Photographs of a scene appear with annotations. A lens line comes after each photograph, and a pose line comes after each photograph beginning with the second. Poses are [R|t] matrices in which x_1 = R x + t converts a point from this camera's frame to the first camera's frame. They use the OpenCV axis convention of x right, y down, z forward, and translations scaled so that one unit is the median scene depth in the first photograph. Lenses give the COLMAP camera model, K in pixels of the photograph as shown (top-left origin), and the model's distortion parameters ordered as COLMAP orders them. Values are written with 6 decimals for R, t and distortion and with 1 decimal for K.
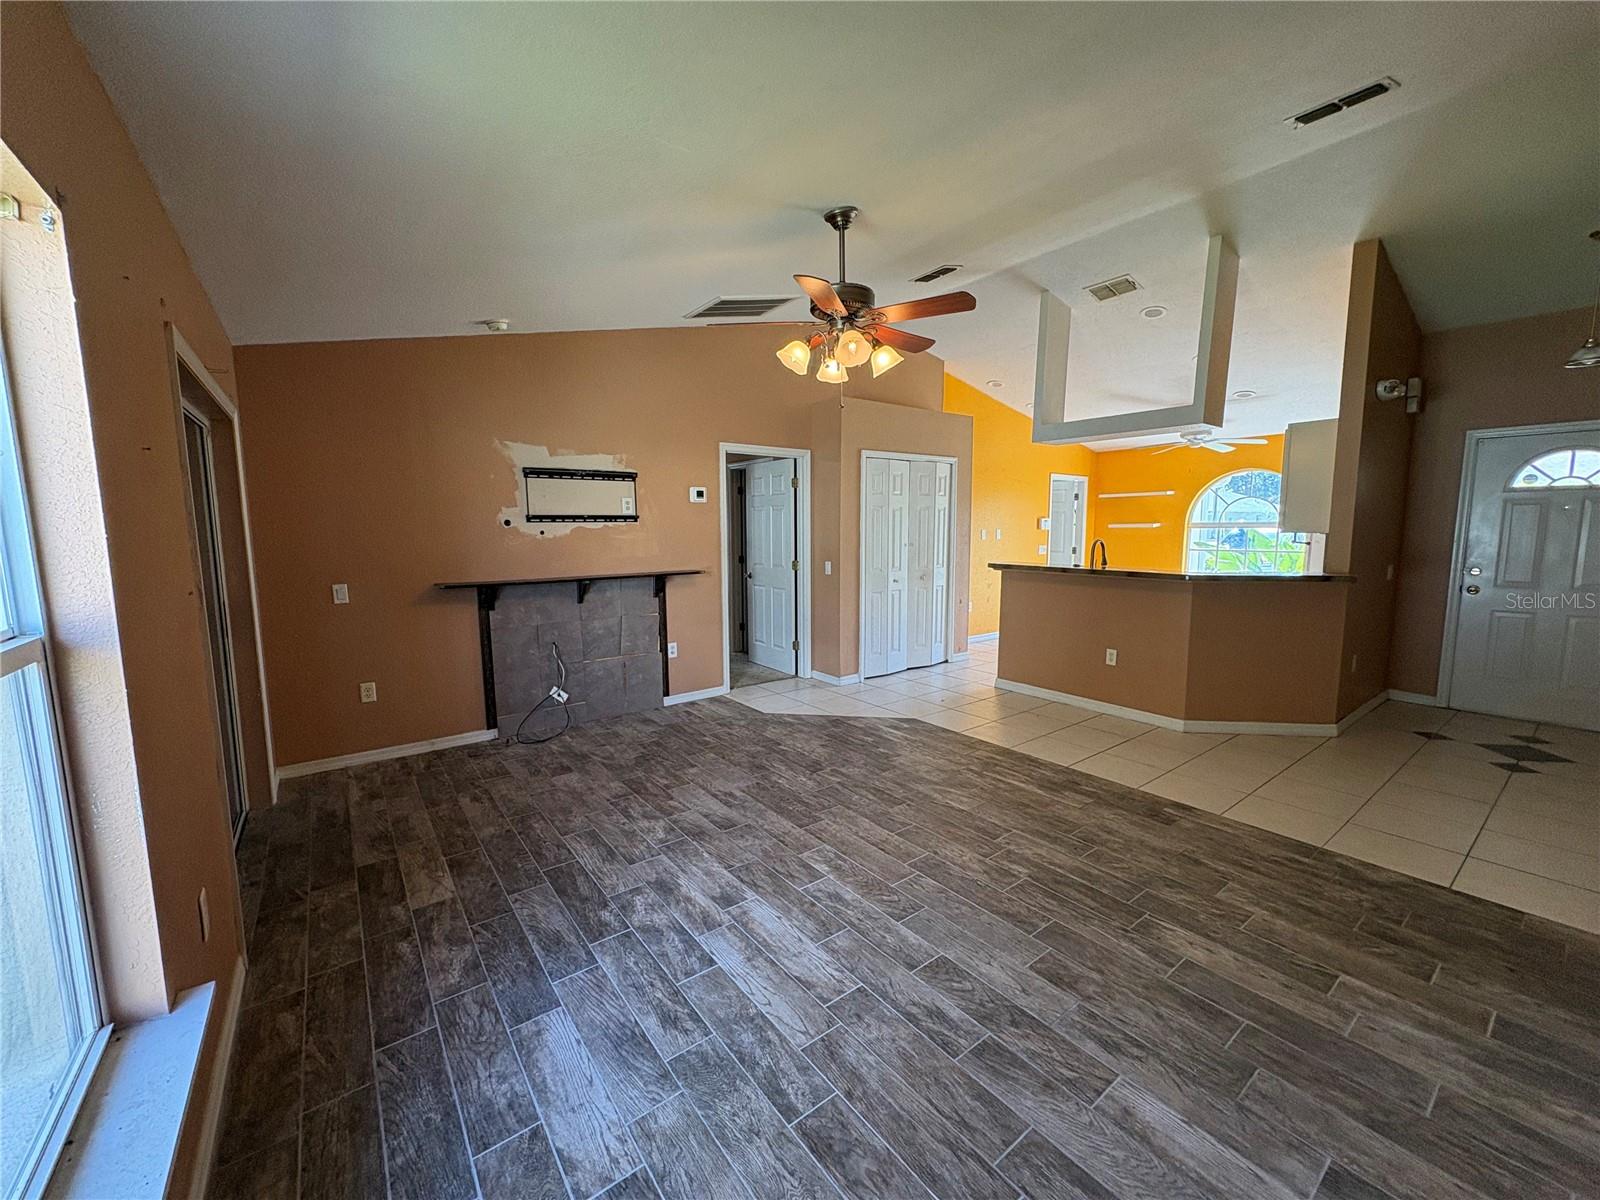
lens RADIAL K [[638.3, 0, 800.0], [0, 638.3, 600.0], [0, 0, 1]] dist [-0.000390, 0.000109]
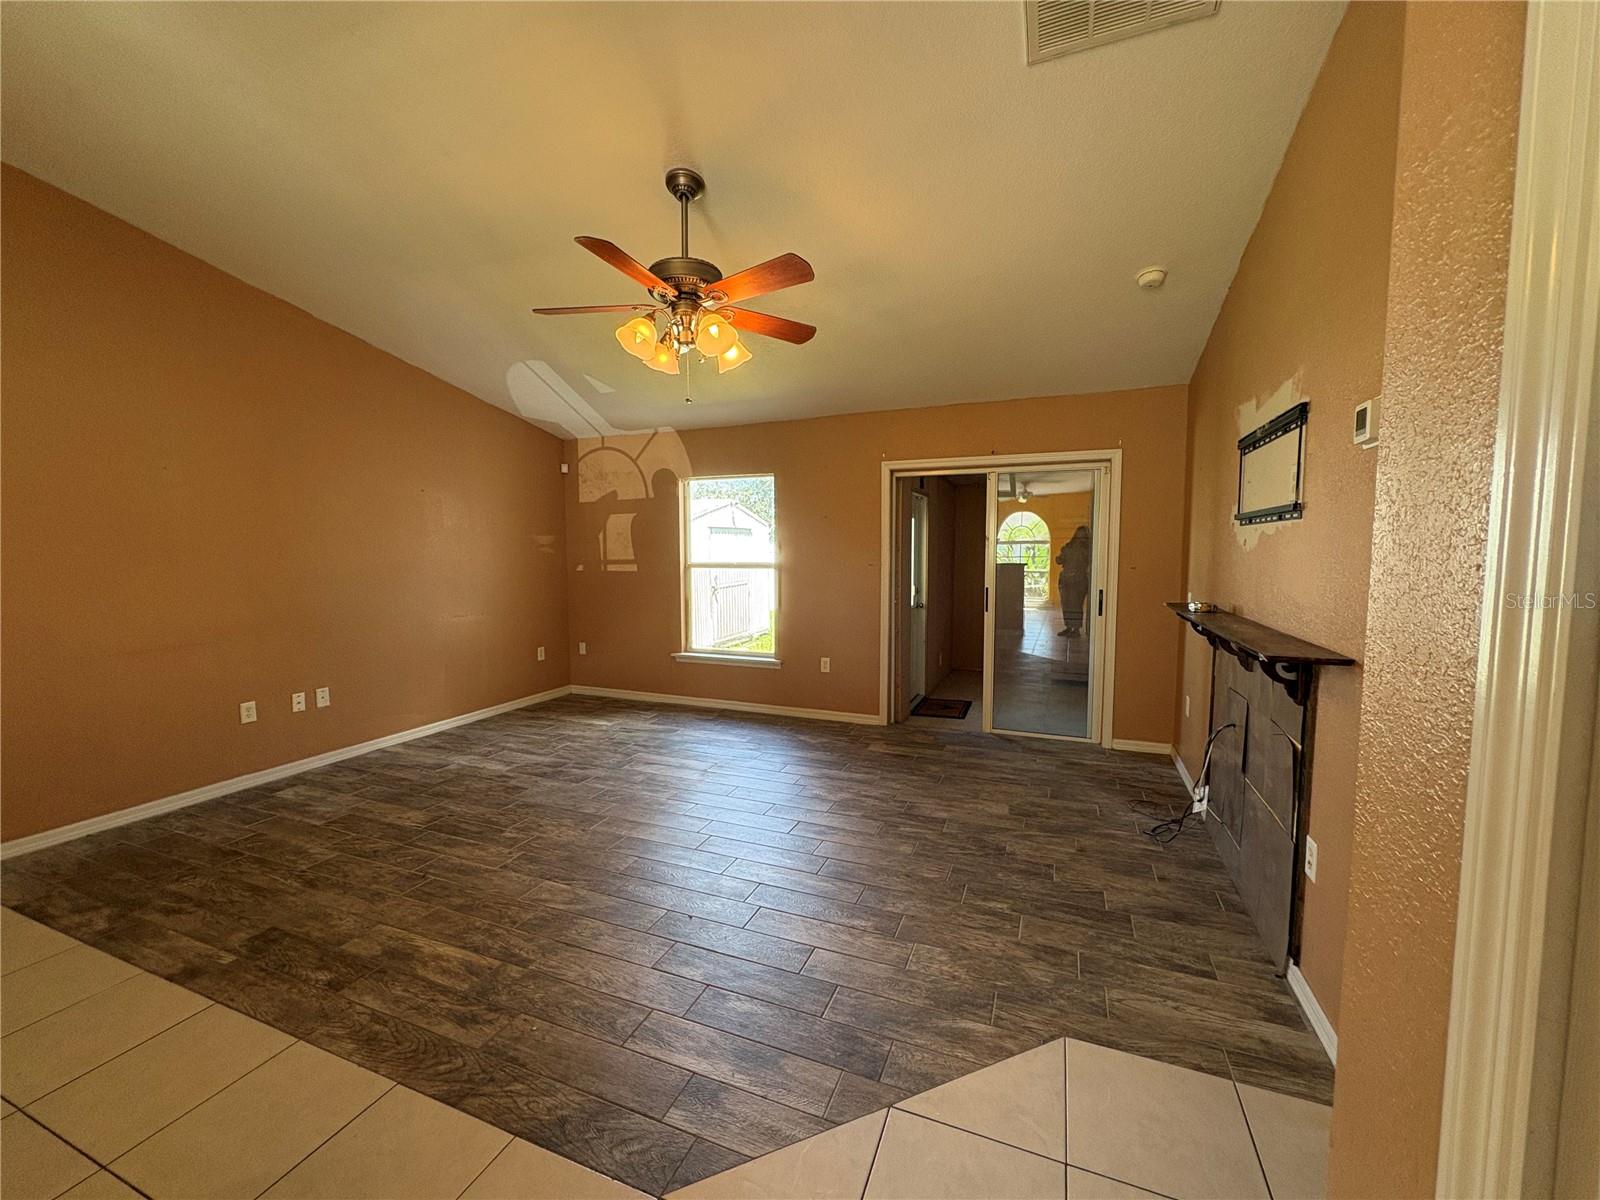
lens RADIAL K [[638.3, 0, 800.0], [0, 638.3, 600.0], [0, 0, 1]] dist [-0.000390, 0.000109]
pose [[-0.859362, 0.052247, -0.508692, 0.337433], [-0.049177, 0.981713, 0.183908, -0.174633], [0.508998, 0.183059, -0.841077, 1.596615]]
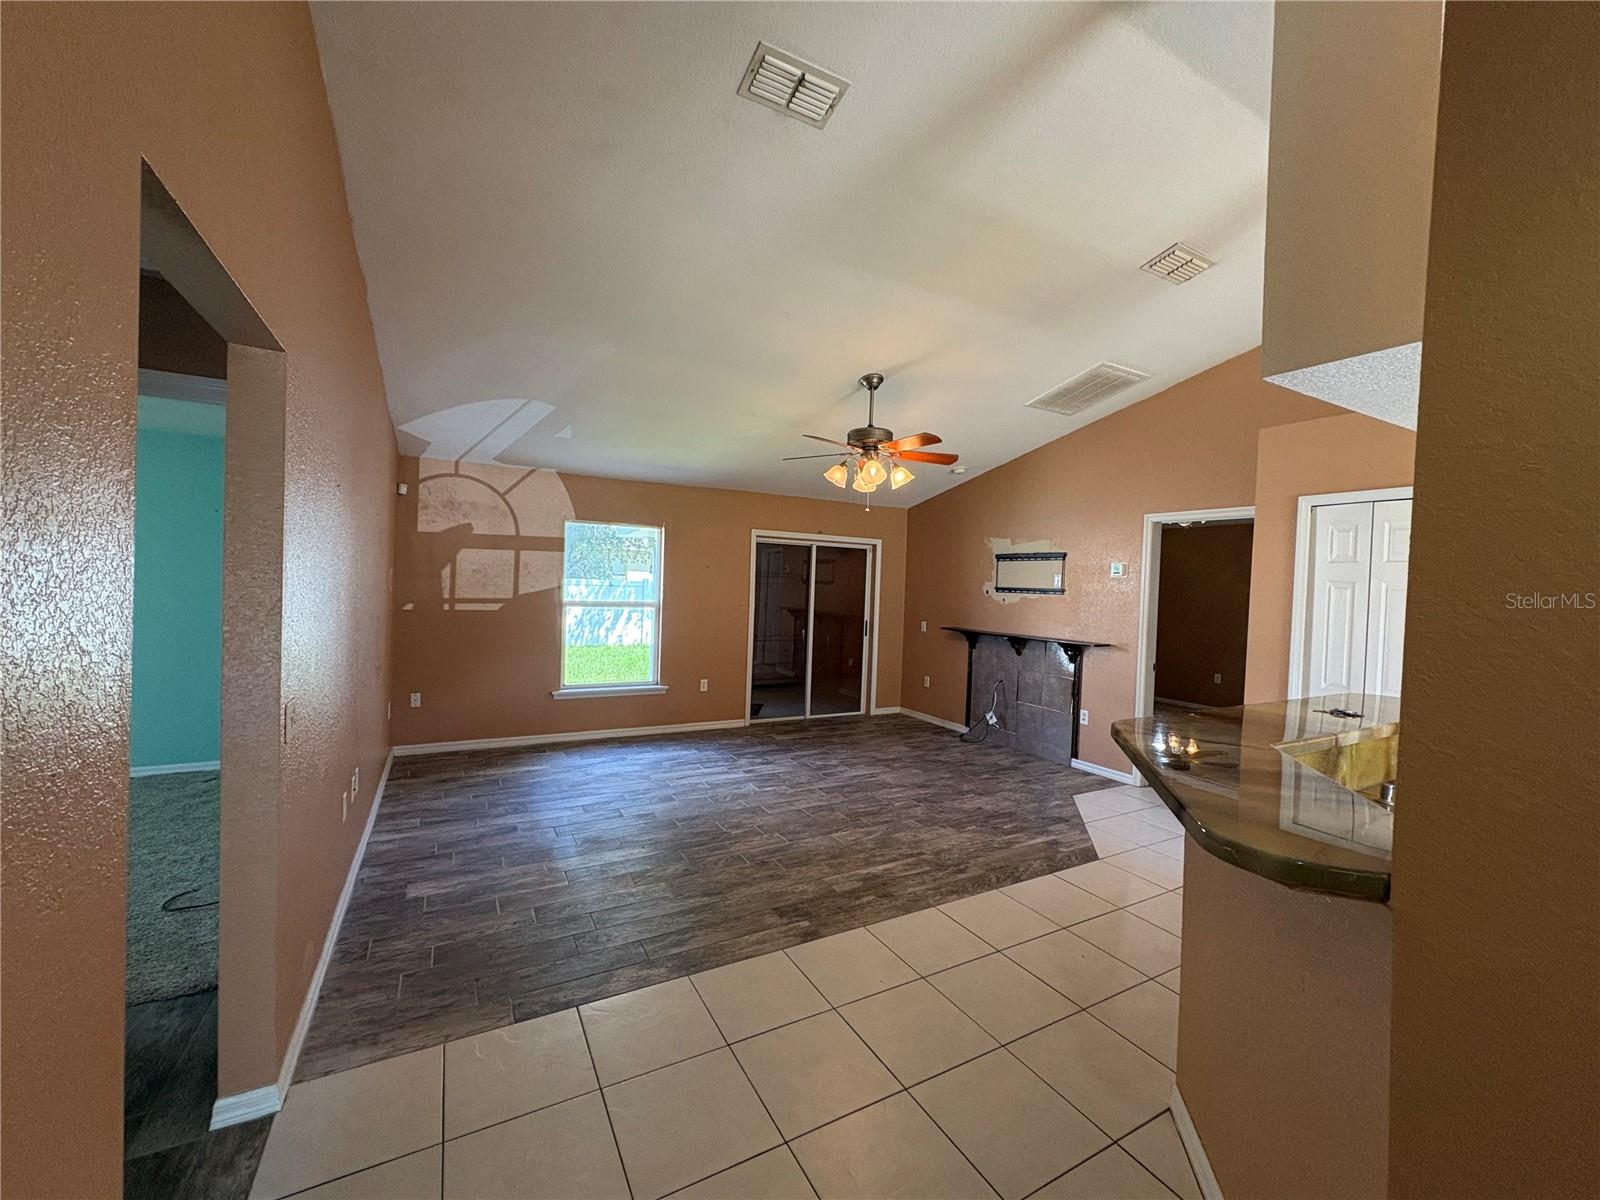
lens RADIAL K [[638.3, 0, 800.0], [0, 638.3, 600.0], [0, 0, 1]] dist [-0.000390, 0.000109]
pose [[-0.145312, 0.030324, -0.988921, 1.268710], [-0.146301, 0.987884, 0.051789, -0.137373], [0.978509, 0.152205, -0.139115, 0.927108]]
